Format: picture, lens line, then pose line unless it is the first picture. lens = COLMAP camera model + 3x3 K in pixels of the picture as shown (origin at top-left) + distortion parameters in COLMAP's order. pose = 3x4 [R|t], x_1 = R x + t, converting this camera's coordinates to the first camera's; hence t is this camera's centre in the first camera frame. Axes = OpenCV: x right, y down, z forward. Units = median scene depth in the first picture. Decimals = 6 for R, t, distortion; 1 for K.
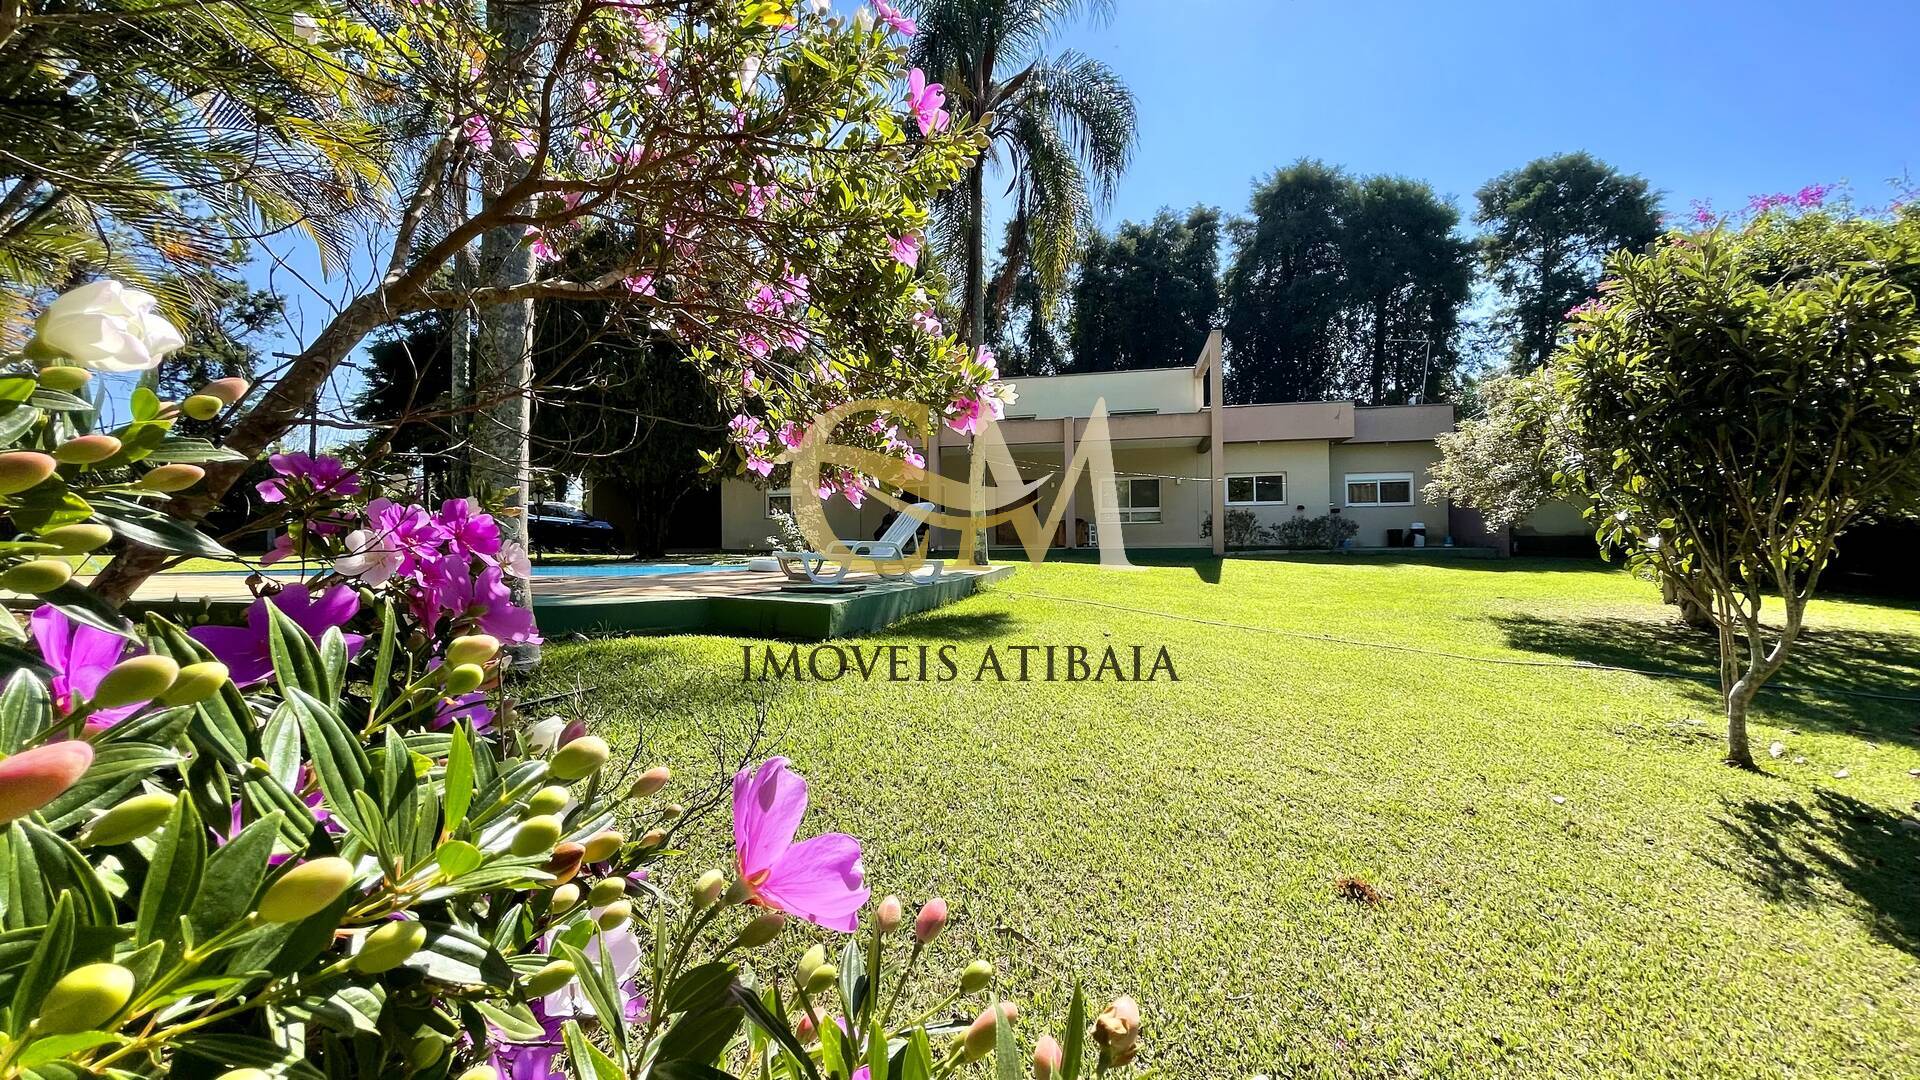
lens RADIAL K [[767.7, 0, 953.2], [0, 767.7, 541.9], [0, 0, 1]] dist [-0.005658, 0.002374]
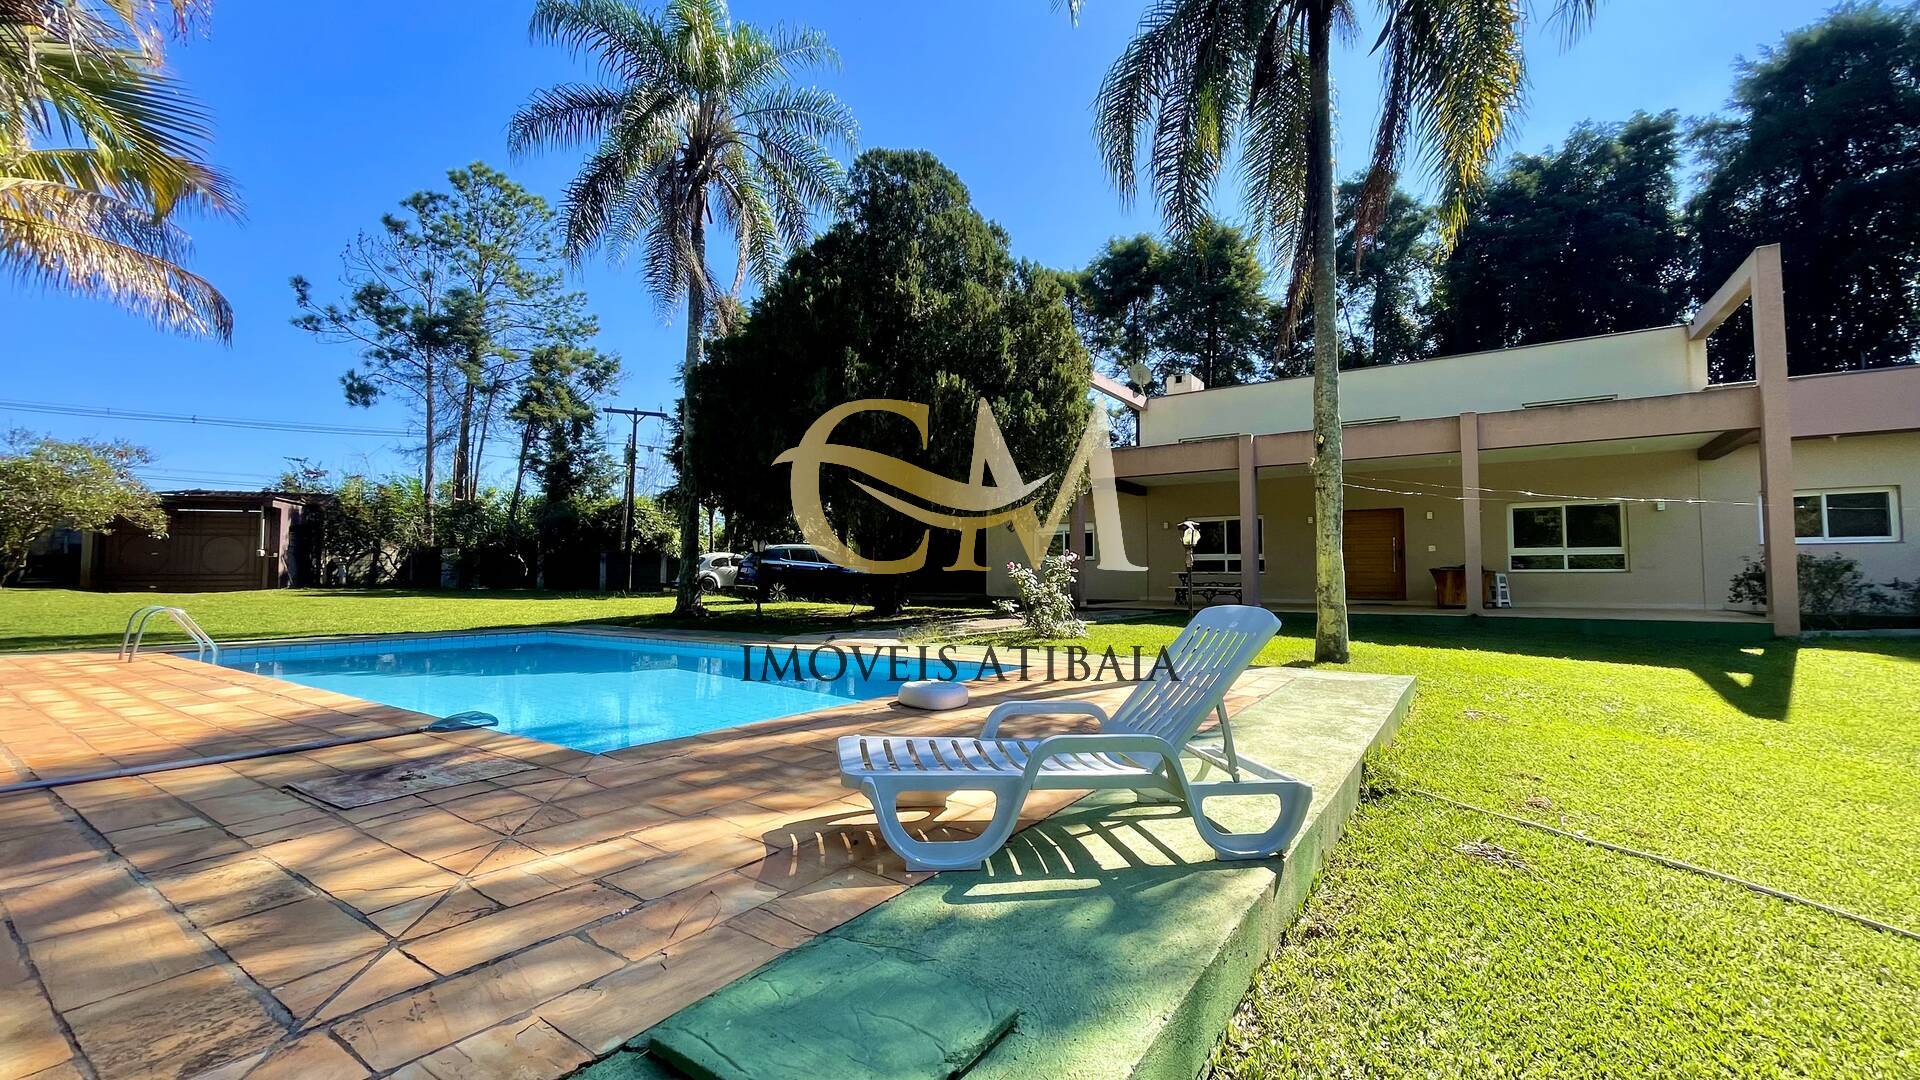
lens RADIAL K [[767.7, 0, 963.2], [0, 767.7, 537.9], [0, 0, 1]] dist [-0.005658, 0.002374]
pose [[0.930430, -0.009986, -0.366334, -0.006087], [-0.004980, 0.999192, -0.039887, -0.016544], [0.366436, 0.038937, 0.929628, 0.135088]]
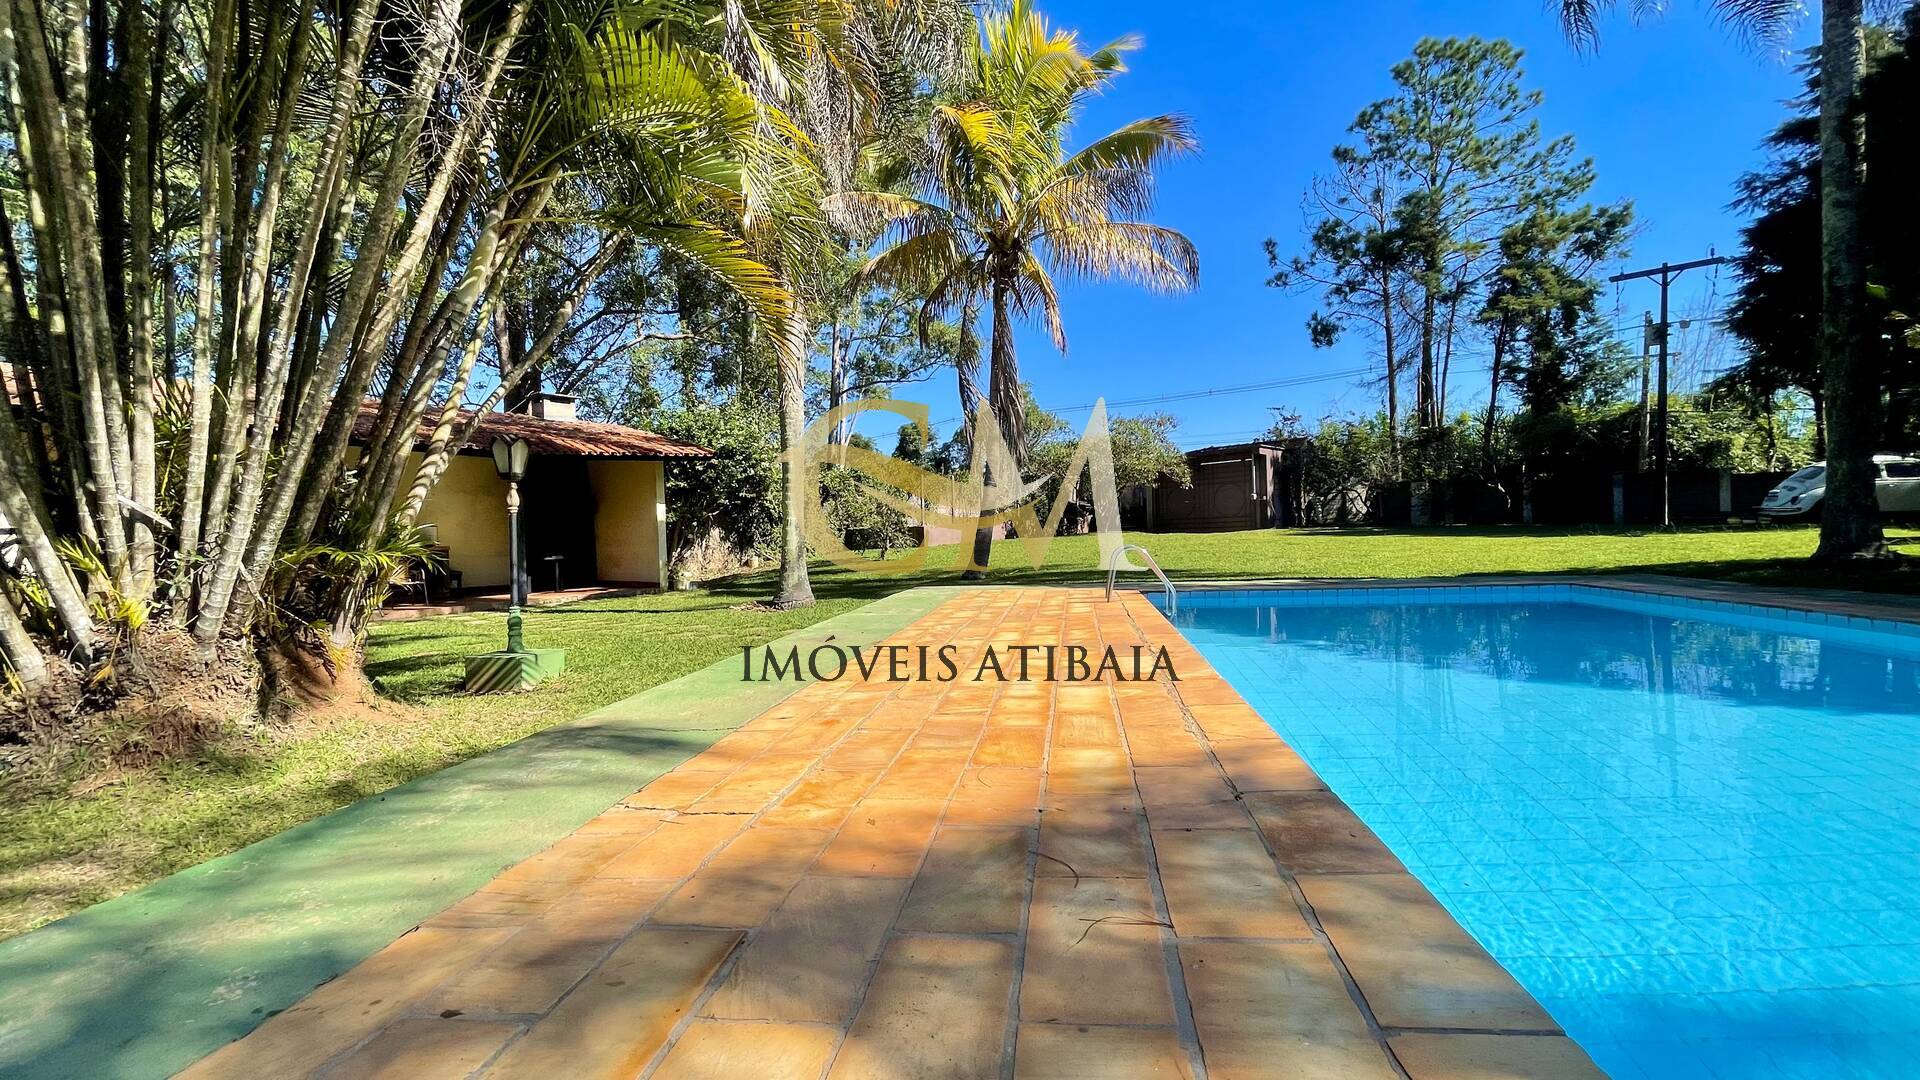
lens RADIAL K [[767.7, 0, 959.0], [0, 767.7, 537.2], [0, 0, 1]] dist [-0.005658, 0.002374]
pose [[0.065092, 0.015439, -0.997760, -0.098056], [0.038053, 0.999115, 0.017942, -0.011854], [0.997153, -0.039136, 0.064446, 0.197565]]
